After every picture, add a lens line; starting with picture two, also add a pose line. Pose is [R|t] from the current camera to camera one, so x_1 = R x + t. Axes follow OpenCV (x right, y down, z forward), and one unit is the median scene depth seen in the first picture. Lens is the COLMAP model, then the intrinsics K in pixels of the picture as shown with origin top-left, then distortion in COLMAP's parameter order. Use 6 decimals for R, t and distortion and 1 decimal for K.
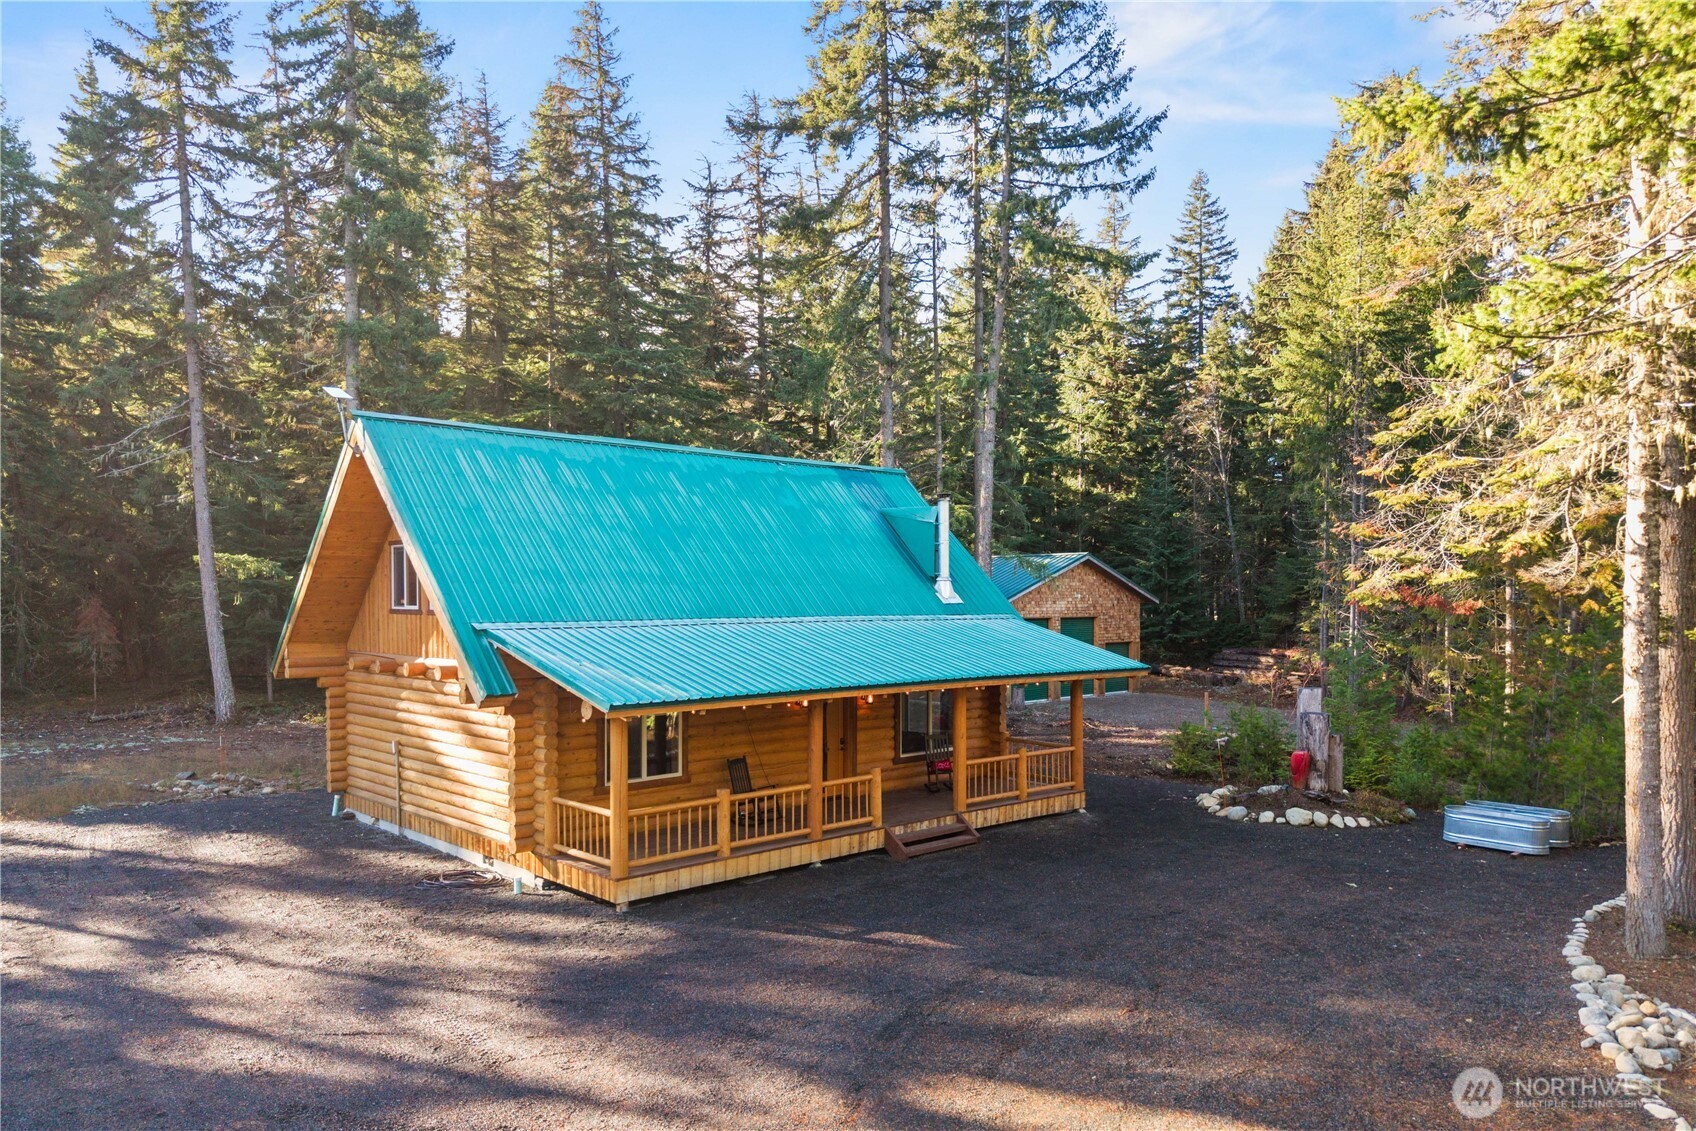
lens RADIAL K [[1126.1, 0, 881.9], [0, 1126.1, 648.1], [0, 0, 1]] dist [0.025655, 0.003720]
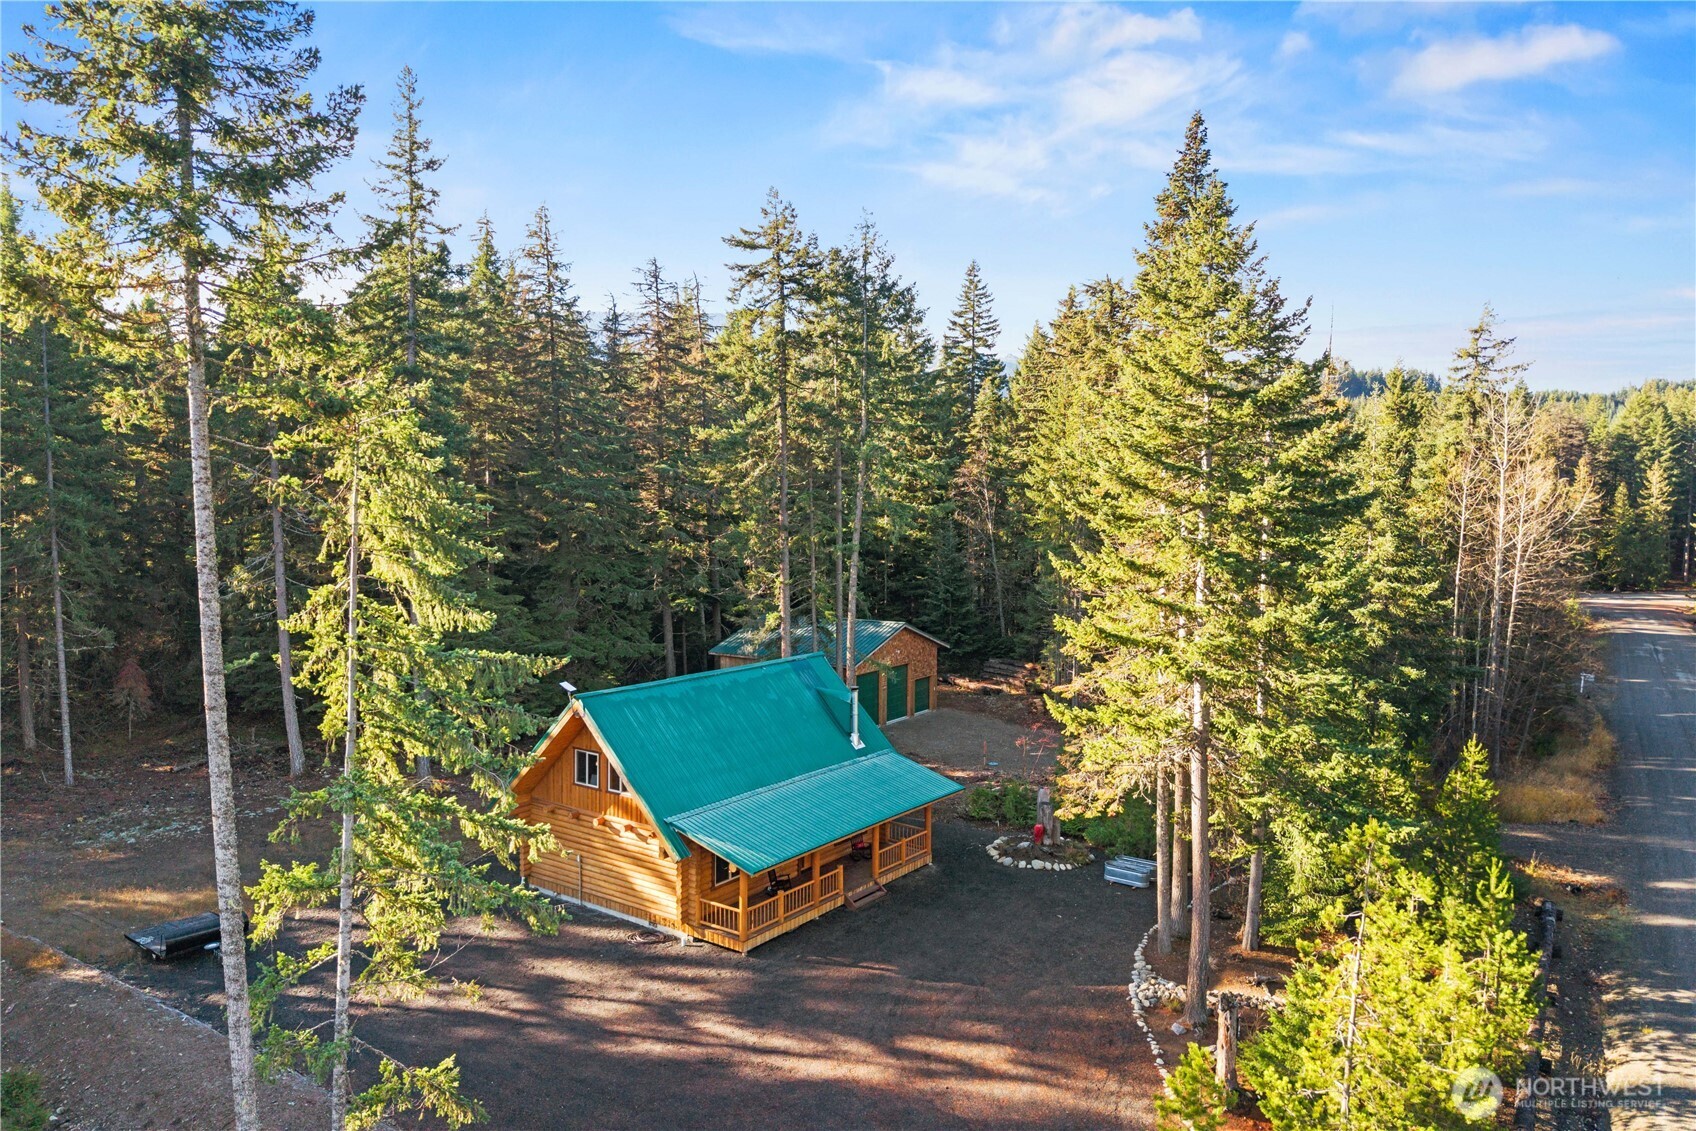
lens RADIAL K [[1126.9, 0, 848.0], [0, 1126.9, 565.5], [0, 0, 1]] dist [0.009810, 0.000498]
pose [[0.982769, 0.003501, 0.184806, -0.309322], [-0.012835, 0.998700, 0.049336, -0.446769], [-0.184393, -0.050857, 0.981536, -0.809707]]
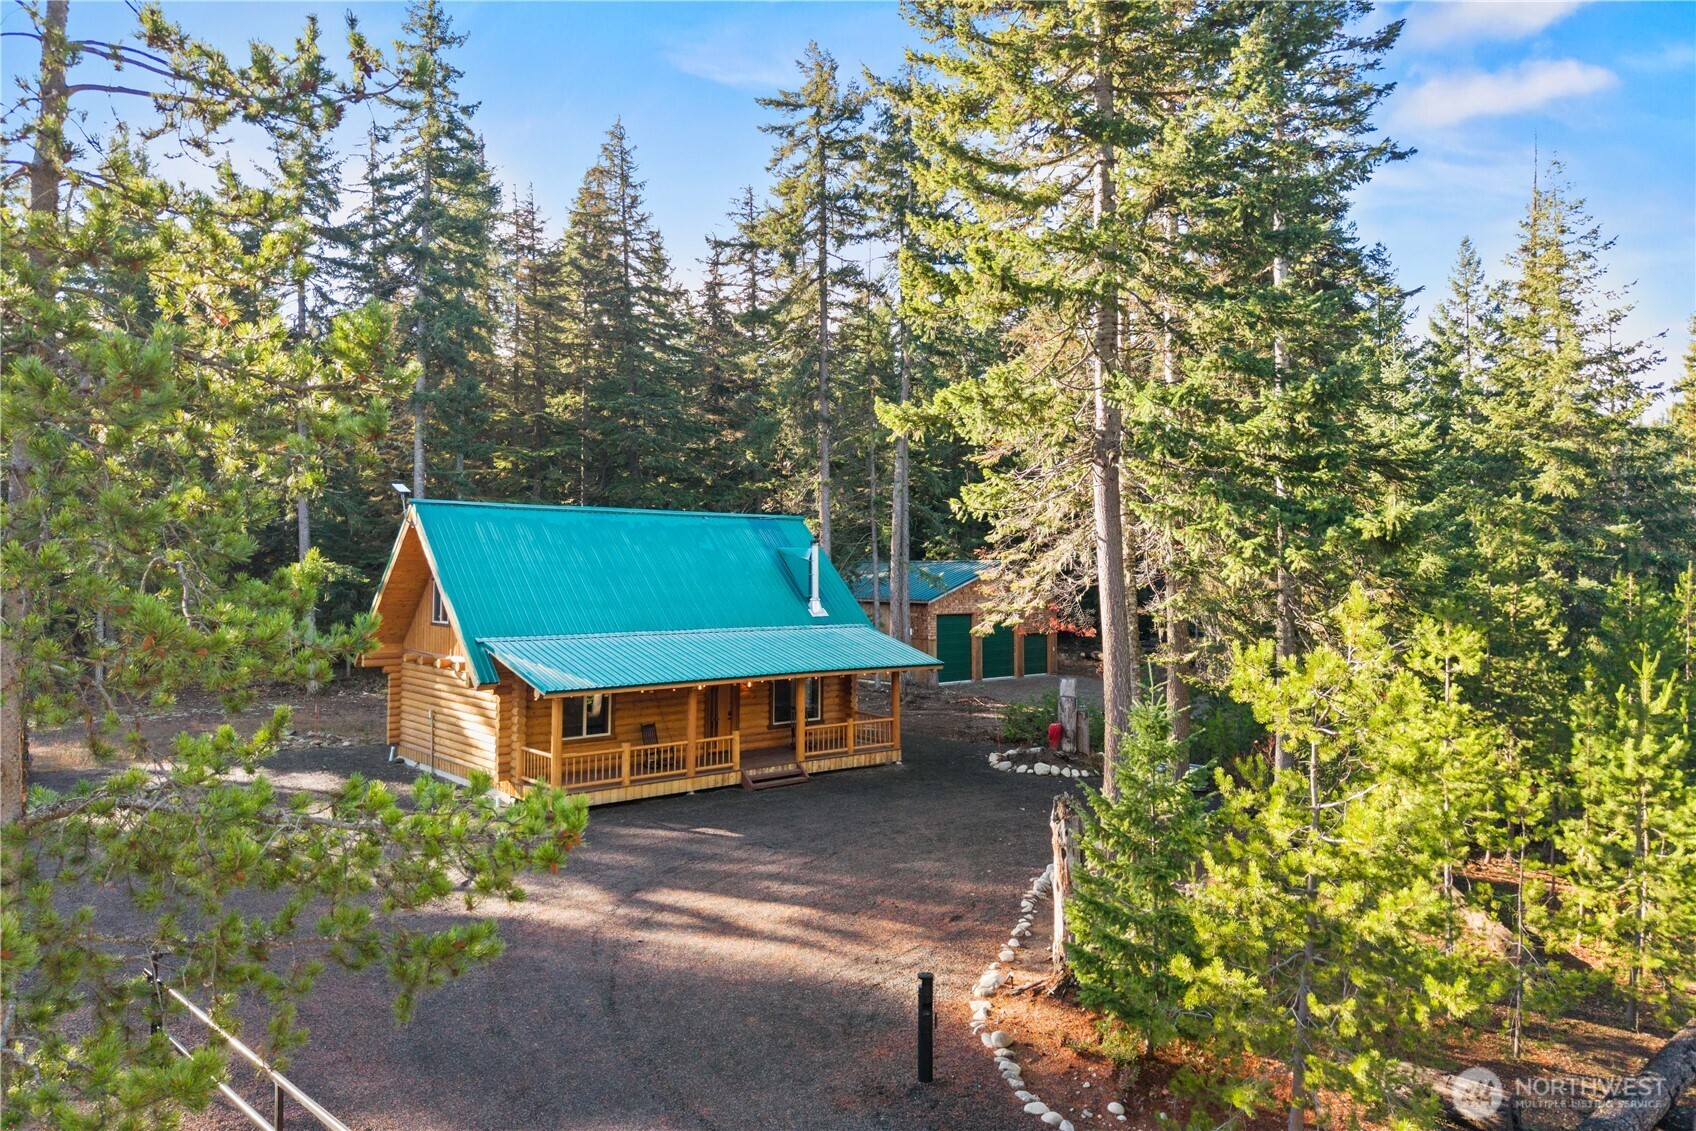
lens RADIAL K [[1114.3, 0, 897.7], [0, 1114.3, 562.0], [0, 0, 1]] dist [0.034805, -0.002493]
pose [[0.999105, 0.006974, -0.041731, 0.232574], [-0.009030, 0.998744, -0.049278, -0.042965], [0.041335, 0.049611, 0.997913, -0.439420]]
